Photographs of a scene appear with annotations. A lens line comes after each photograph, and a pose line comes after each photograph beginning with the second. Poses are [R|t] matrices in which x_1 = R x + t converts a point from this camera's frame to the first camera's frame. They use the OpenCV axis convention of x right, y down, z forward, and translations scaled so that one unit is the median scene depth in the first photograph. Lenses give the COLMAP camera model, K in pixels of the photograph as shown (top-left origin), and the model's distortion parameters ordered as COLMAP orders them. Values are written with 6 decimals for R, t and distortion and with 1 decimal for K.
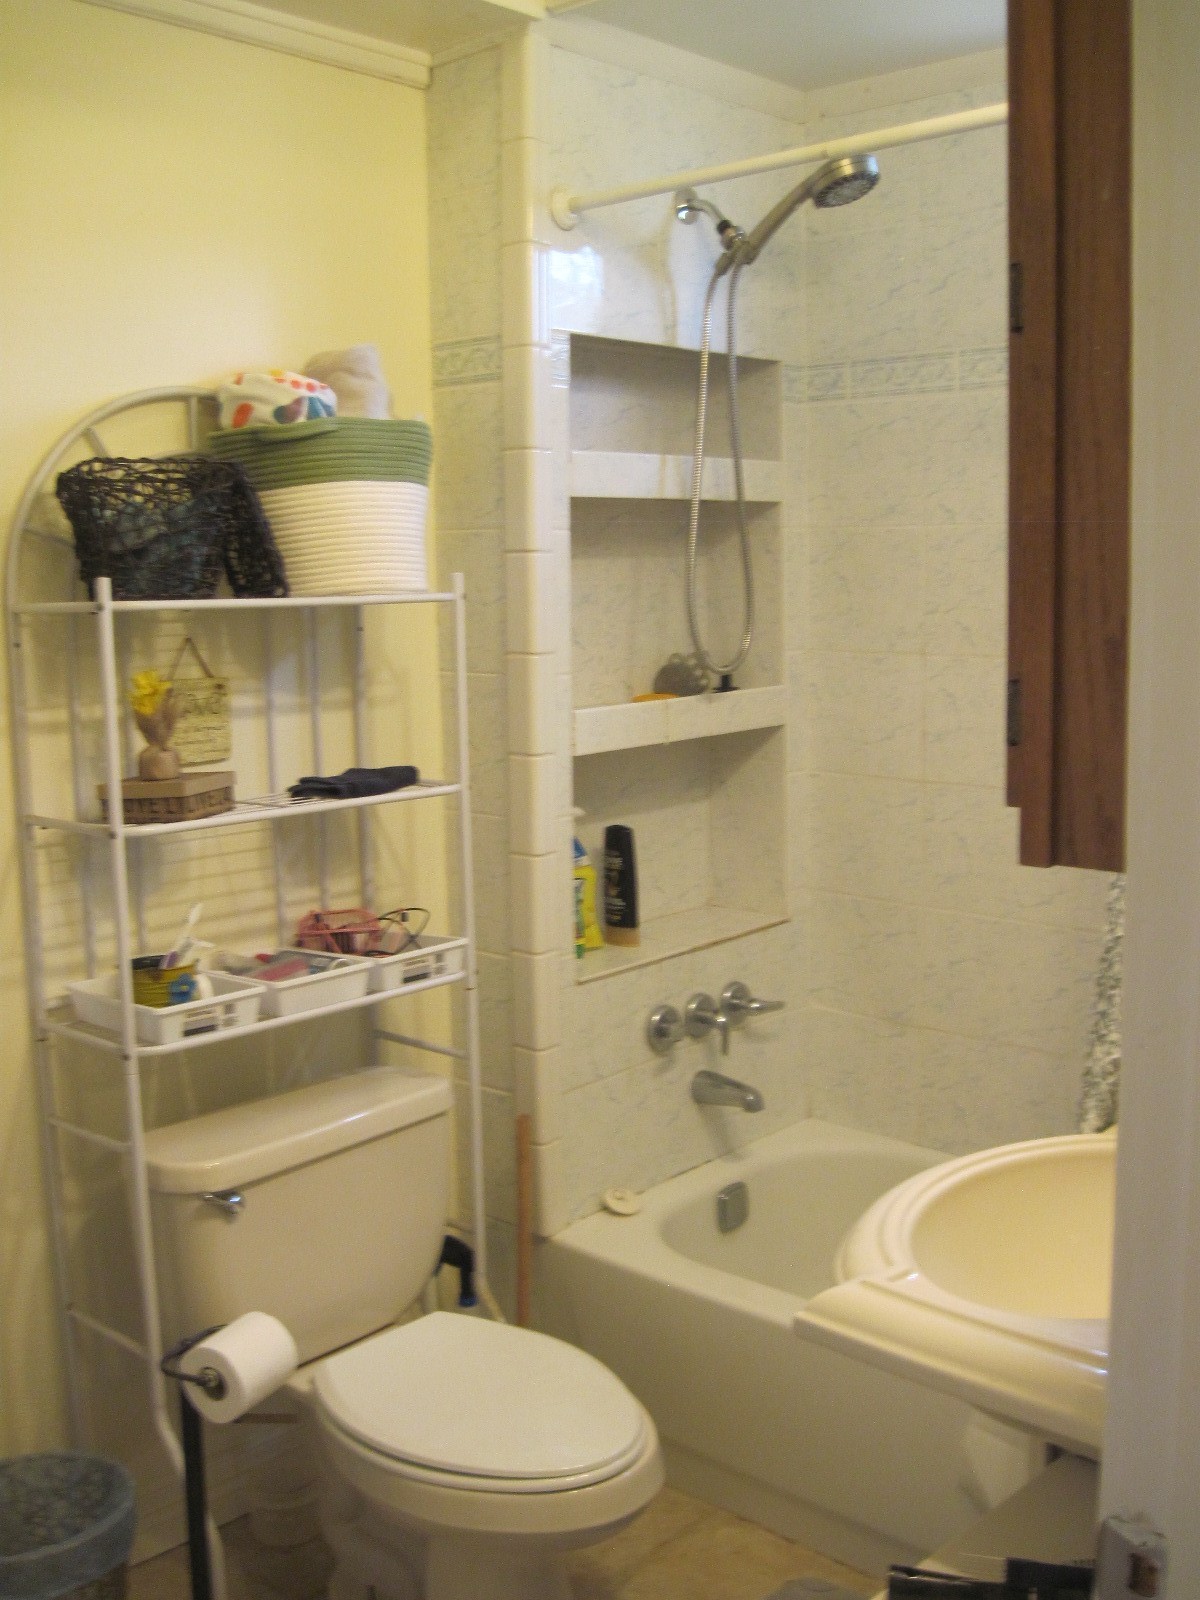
lens RADIAL K [[1630.2, 0, 600.0], [0, 1630.2, 800.0], [0, 0, 1]] dist [-0.094060, -0.002249]
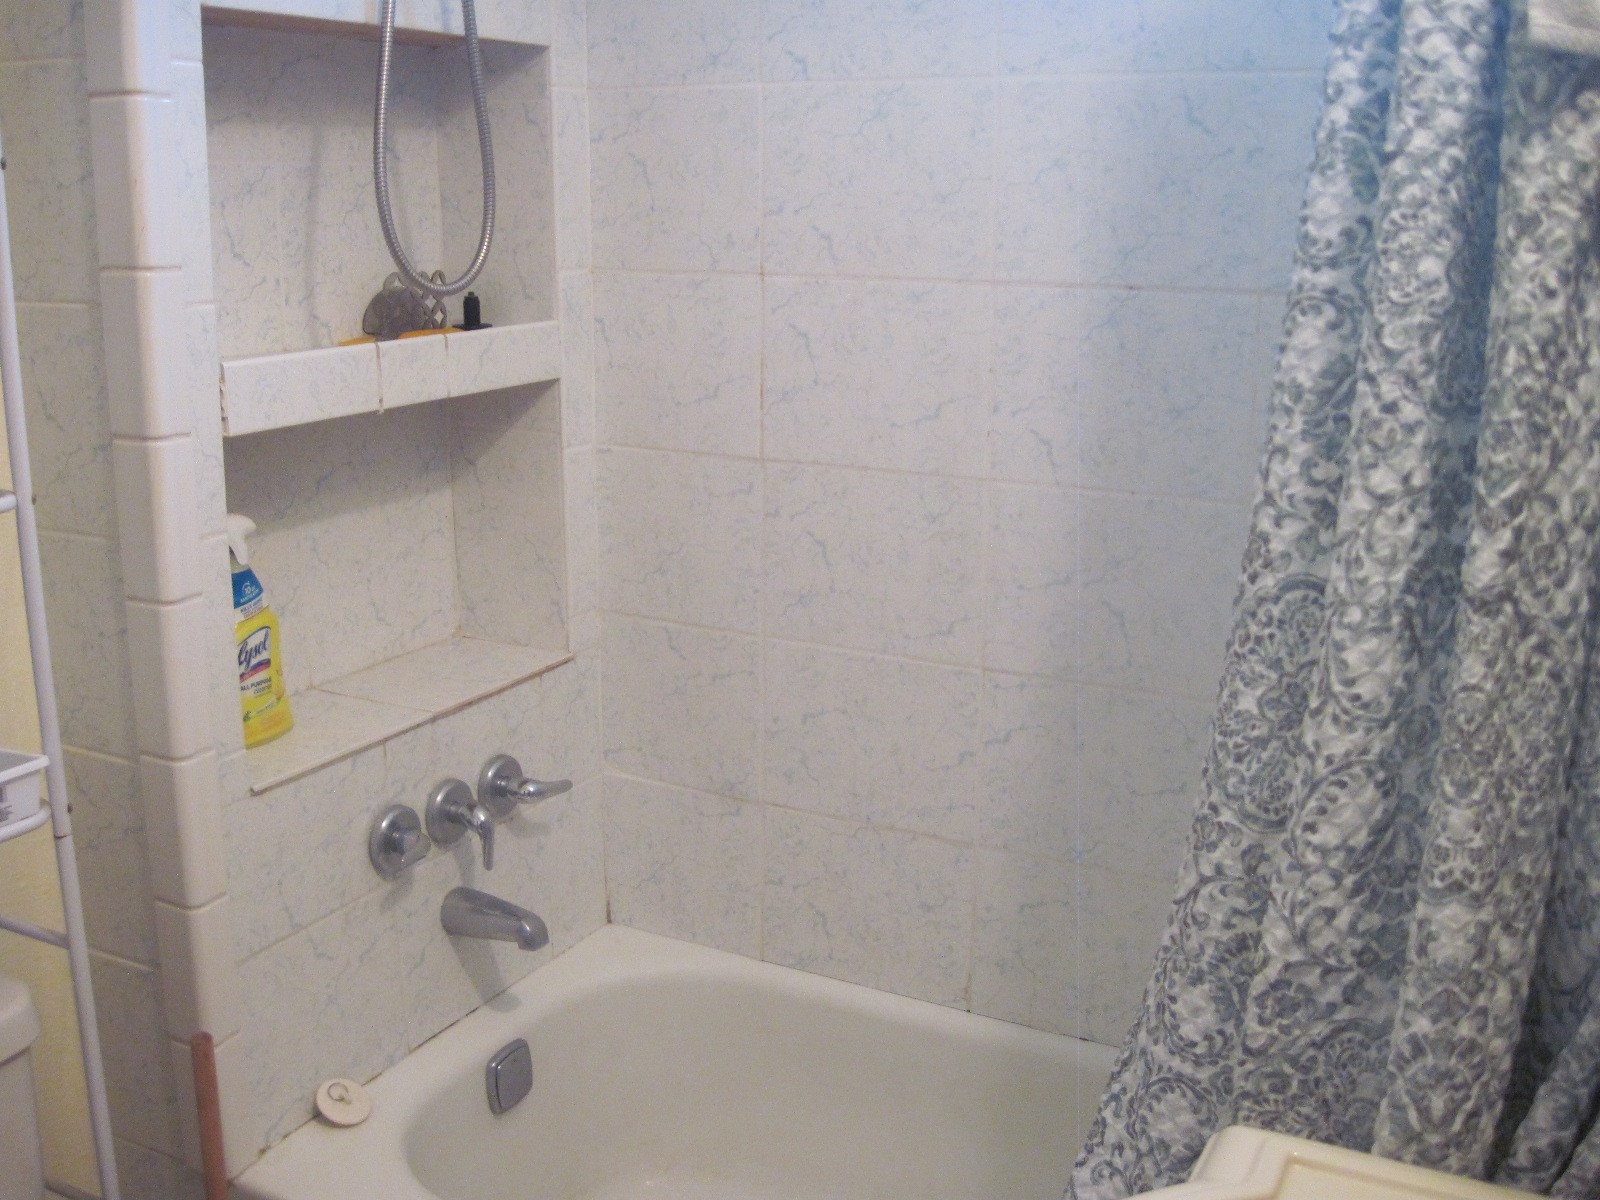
lens RADIAL K [[1630.2, 0, 800.0], [0, 1630.2, 600.0], [0, 0, 1]] dist [-0.094060, -0.002249]
pose [[0.964144, -0.040038, 0.262341, 0.028794], [0.013874, 0.994806, 0.100837, -0.021753], [-0.265016, -0.093582, 0.959692, 0.319661]]
